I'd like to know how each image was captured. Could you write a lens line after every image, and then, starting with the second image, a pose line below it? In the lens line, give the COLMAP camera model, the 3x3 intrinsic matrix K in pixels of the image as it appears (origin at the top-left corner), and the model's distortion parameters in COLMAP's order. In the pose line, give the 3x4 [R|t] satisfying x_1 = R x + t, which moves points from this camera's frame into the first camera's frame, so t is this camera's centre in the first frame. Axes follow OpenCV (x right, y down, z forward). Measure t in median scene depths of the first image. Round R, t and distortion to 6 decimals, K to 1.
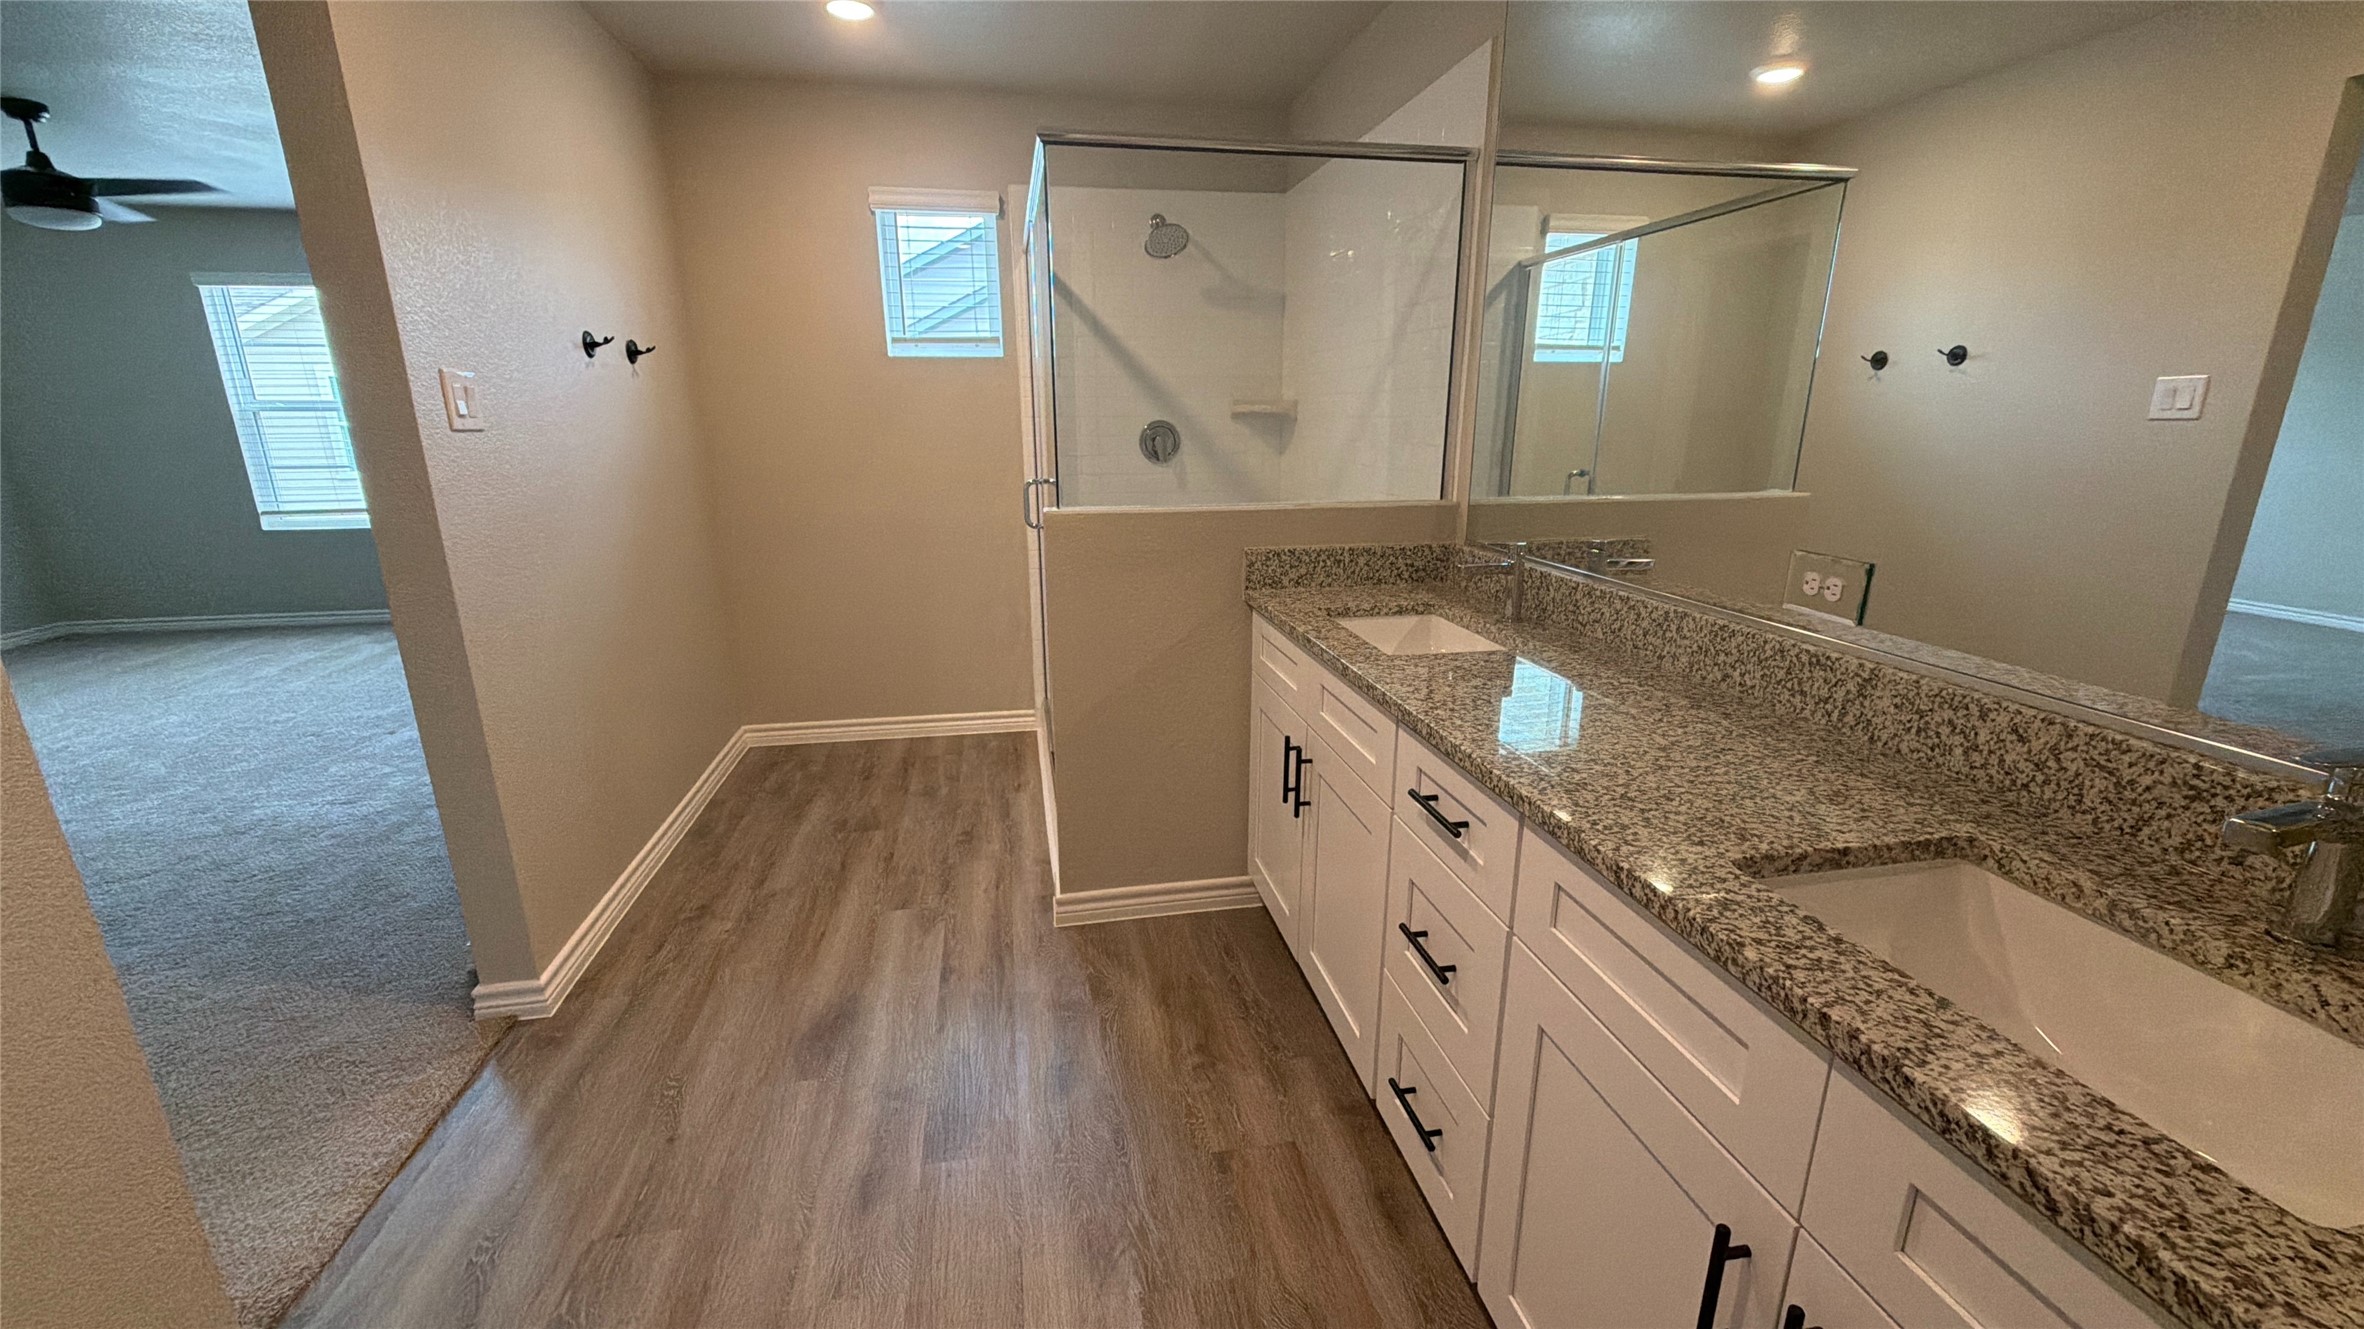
lens RADIAL K [[945.7, 0, 1182.9], [0, 945.7, 670.1], [0, 0, 1]] dist [0.023046, -0.010878]
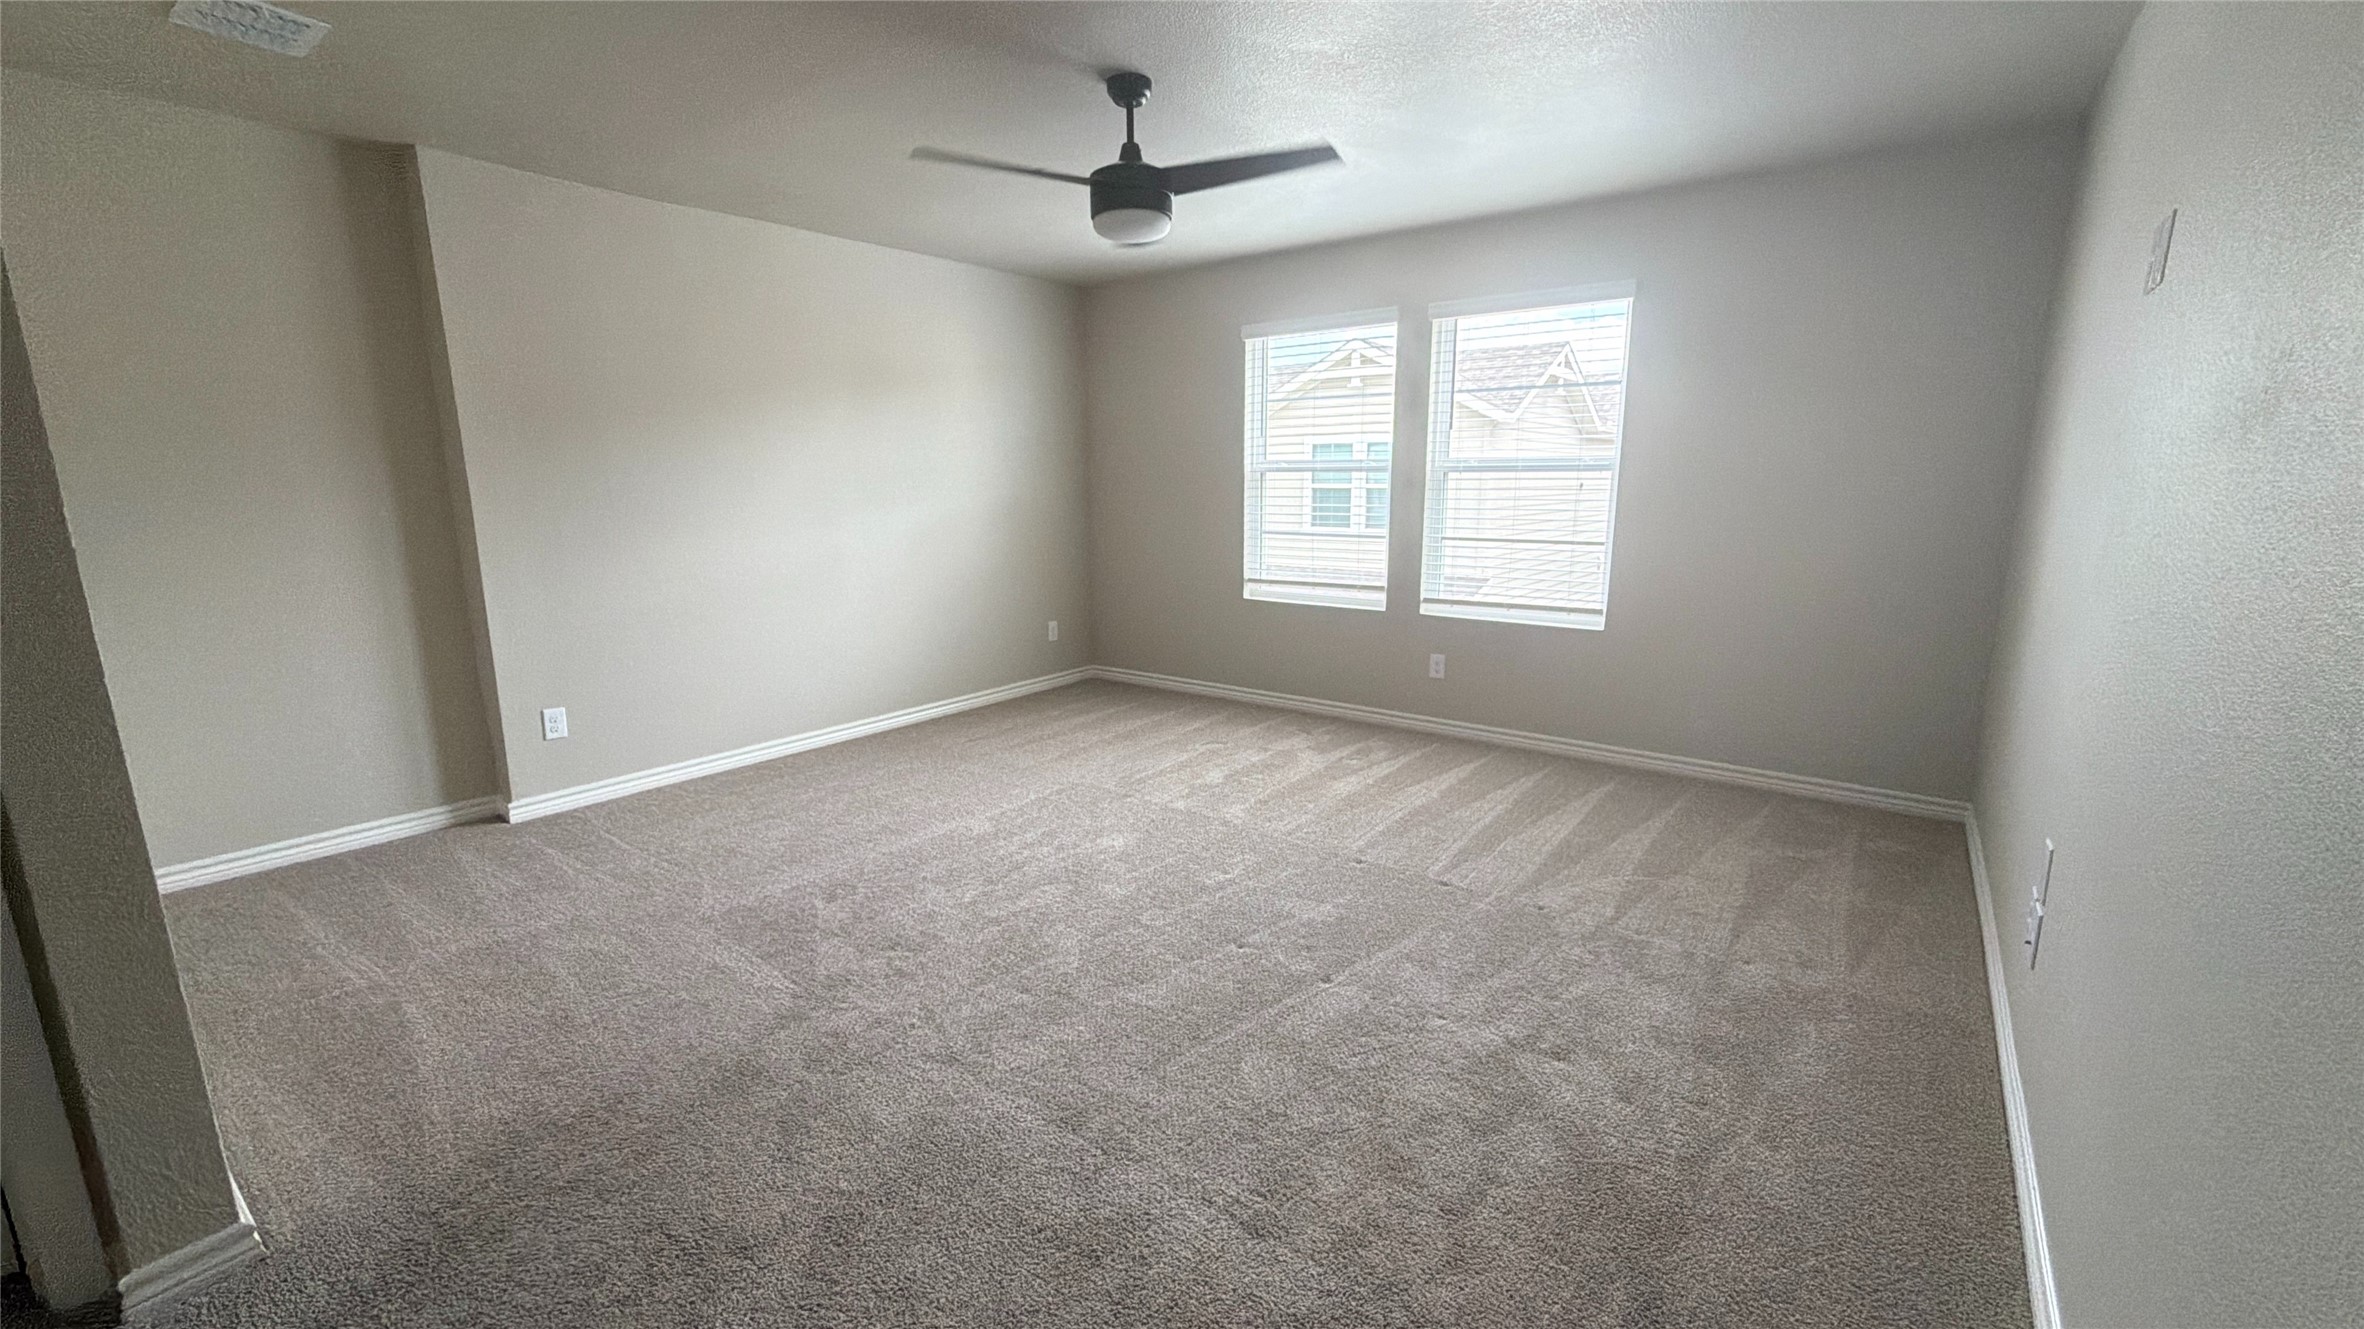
lens RADIAL K [[945.7, 0, 1182.9], [0, 945.7, 670.1], [0, 0, 1]] dist [0.023046, -0.010878]
pose [[0.675653, 0.142695, -0.723278, -0.348320], [-0.197845, 0.980196, 0.008564, -0.079151], [0.710176, 0.137311, 0.690504, 0.355802]]
